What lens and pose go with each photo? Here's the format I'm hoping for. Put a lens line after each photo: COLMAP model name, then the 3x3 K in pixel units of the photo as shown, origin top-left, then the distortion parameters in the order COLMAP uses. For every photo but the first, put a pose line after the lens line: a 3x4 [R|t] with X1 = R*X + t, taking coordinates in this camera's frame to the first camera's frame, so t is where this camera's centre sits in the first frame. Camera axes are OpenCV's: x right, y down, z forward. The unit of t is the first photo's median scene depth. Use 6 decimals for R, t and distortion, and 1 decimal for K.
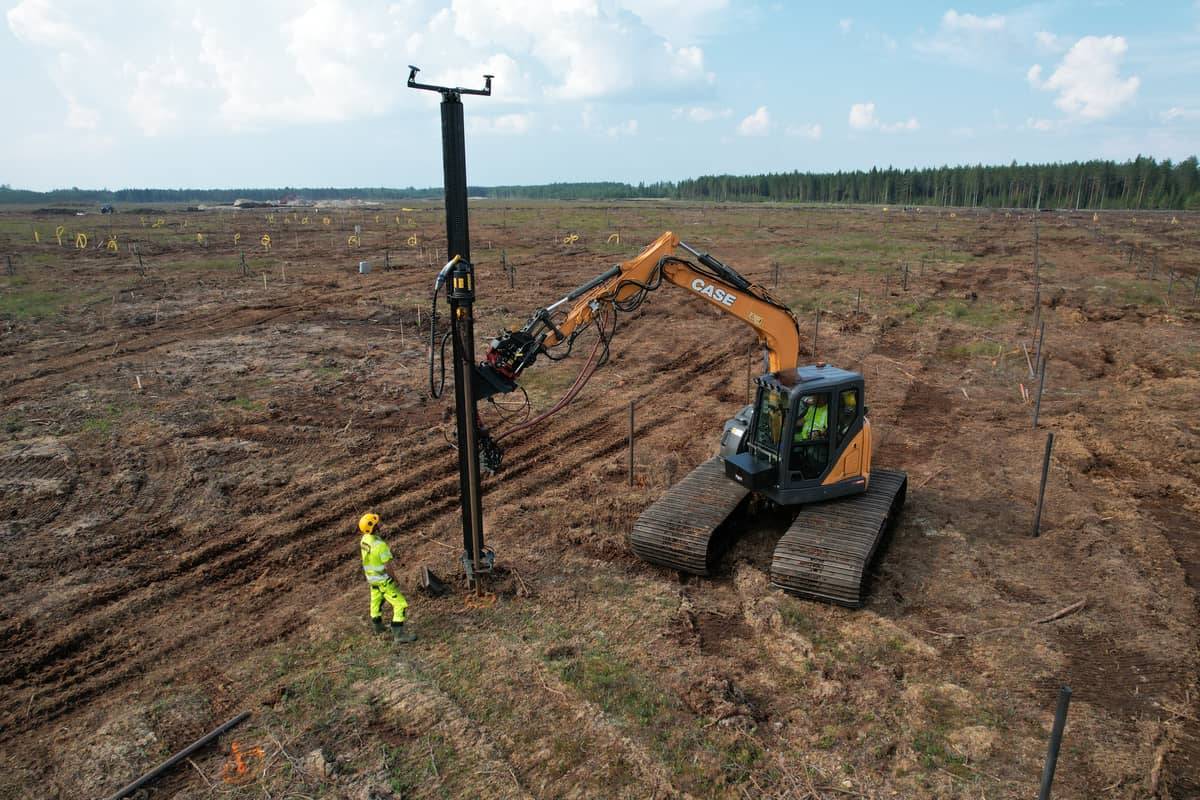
lens RADIAL K [[780.3, 0, 600.0], [0, 780.3, 400.0], [0, 0, 1]] dist [-0.080191, 0.075773]
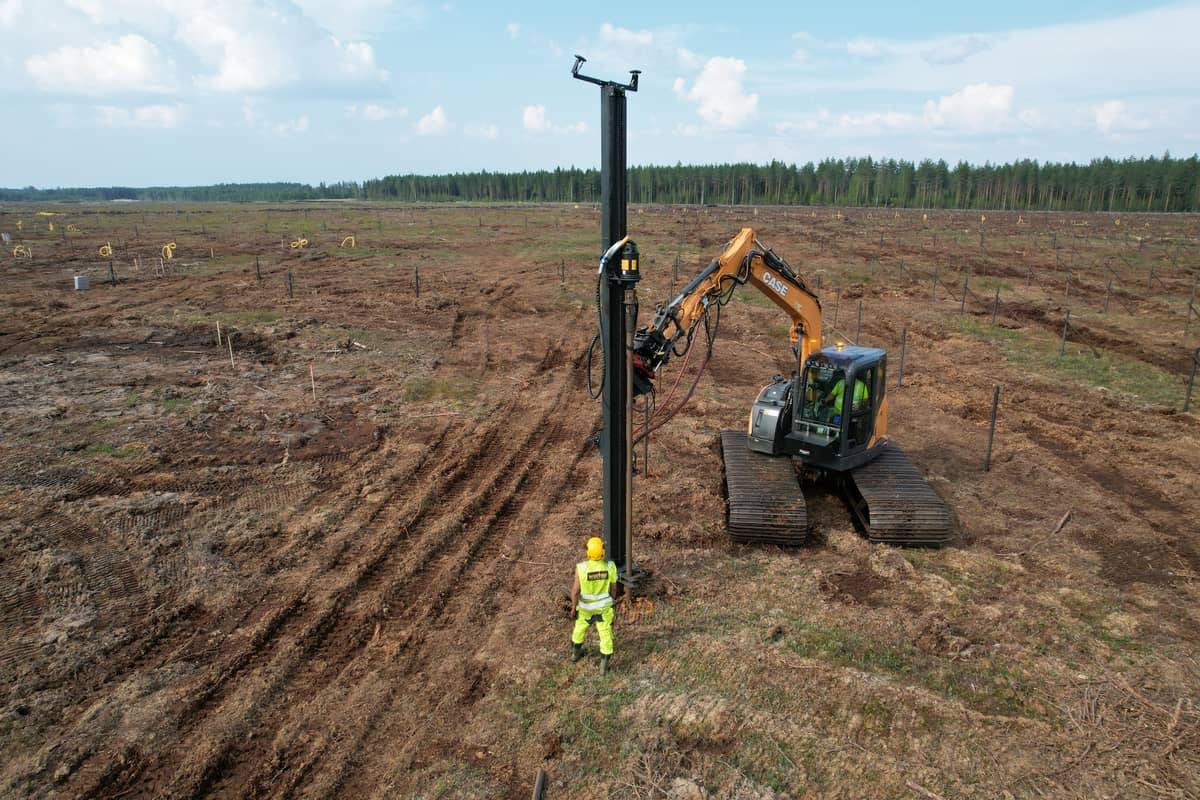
lens RADIAL K [[780.3, 0, 600.0], [0, 780.3, 400.0], [0, 0, 1]] dist [-0.080191, 0.075773]
pose [[0.919792, -0.099225, 0.379653, -0.336977], [0.099117, 0.994877, 0.019886, -0.015872], [-0.379681, 0.019340, 0.924915, 0.065841]]
